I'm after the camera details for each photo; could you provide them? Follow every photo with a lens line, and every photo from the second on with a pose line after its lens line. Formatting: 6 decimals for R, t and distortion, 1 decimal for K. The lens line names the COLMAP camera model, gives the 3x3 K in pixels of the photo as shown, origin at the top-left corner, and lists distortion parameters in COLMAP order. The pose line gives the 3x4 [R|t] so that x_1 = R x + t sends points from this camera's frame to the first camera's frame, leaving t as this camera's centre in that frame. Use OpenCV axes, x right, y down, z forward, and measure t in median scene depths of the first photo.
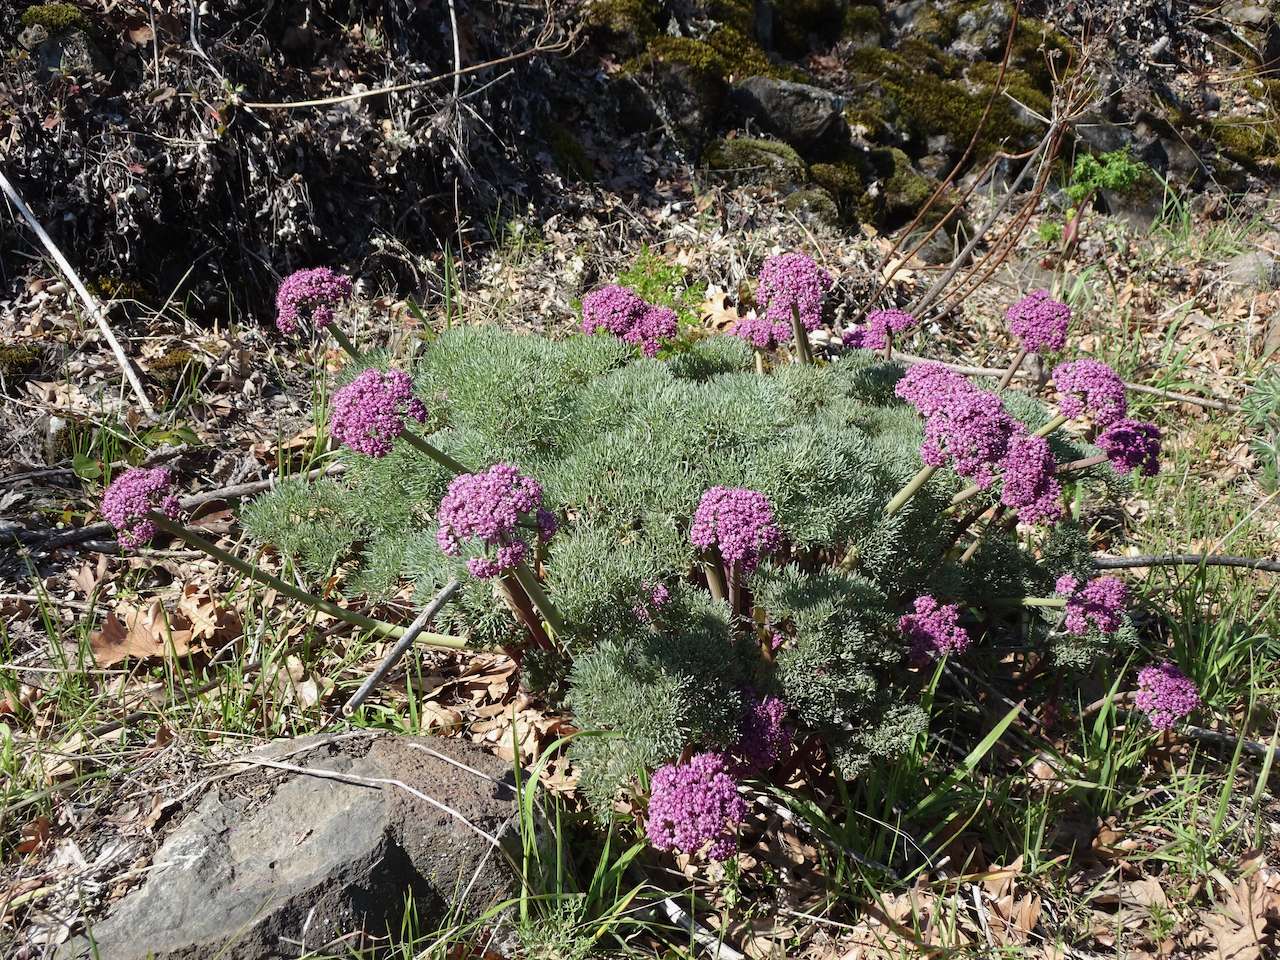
lens RADIAL K [[1534.5, 0, 639.9], [0, 1534.5, 480.5], [0, 0, 1]] dist [0.022644, 0.000000]
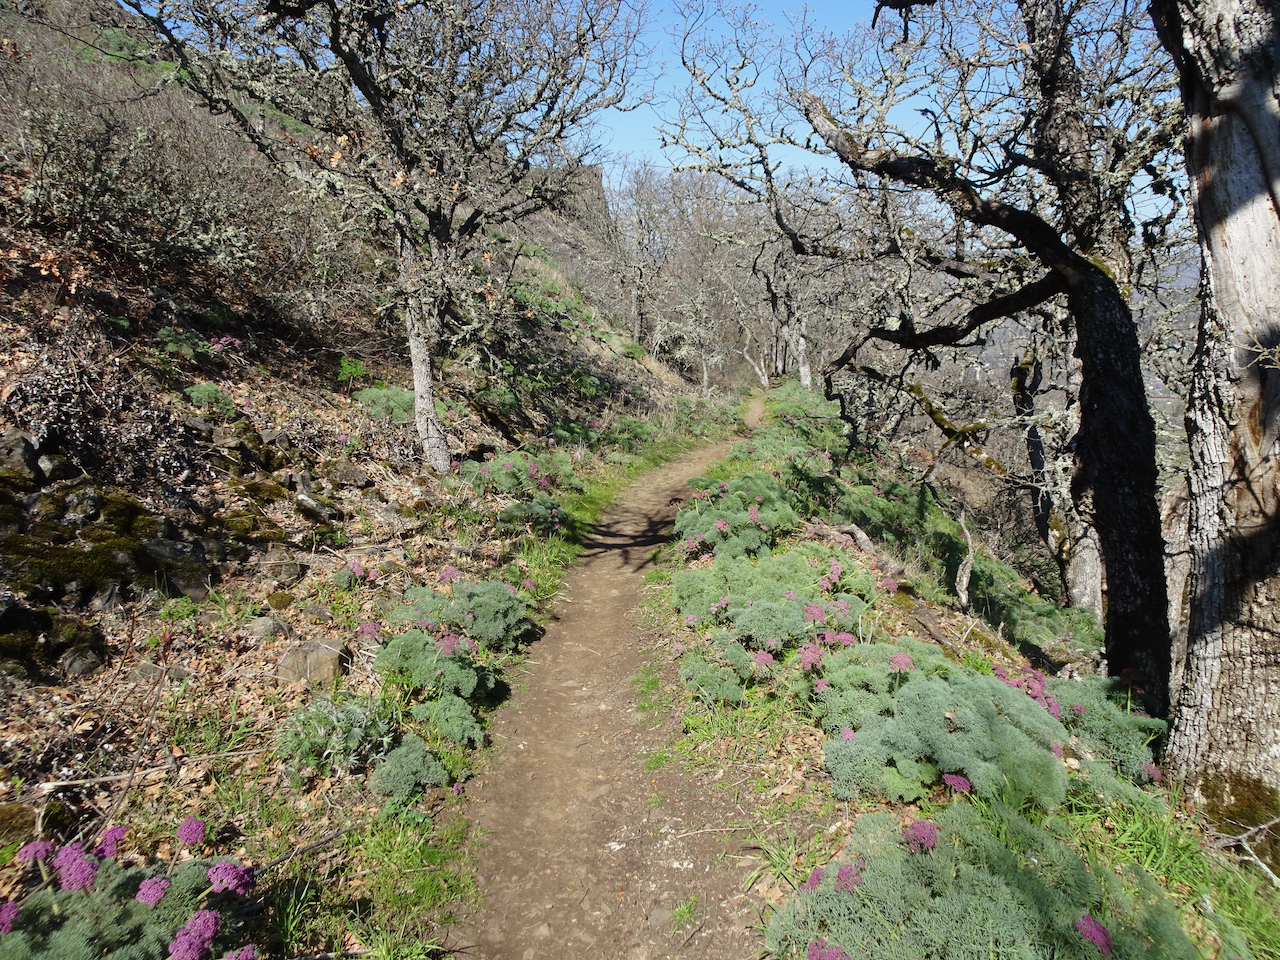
lens RADIAL K [[897.7, 0, 639.1], [0, 897.7, 480.0], [0, 0, 1]] dist [0.006335, 0.001651]
pose [[0.700446, -0.139920, 0.699856, -0.050640], [0.222405, 0.974559, -0.027752, -0.140150], [-0.678168, 0.175090, 0.713745, -0.184205]]
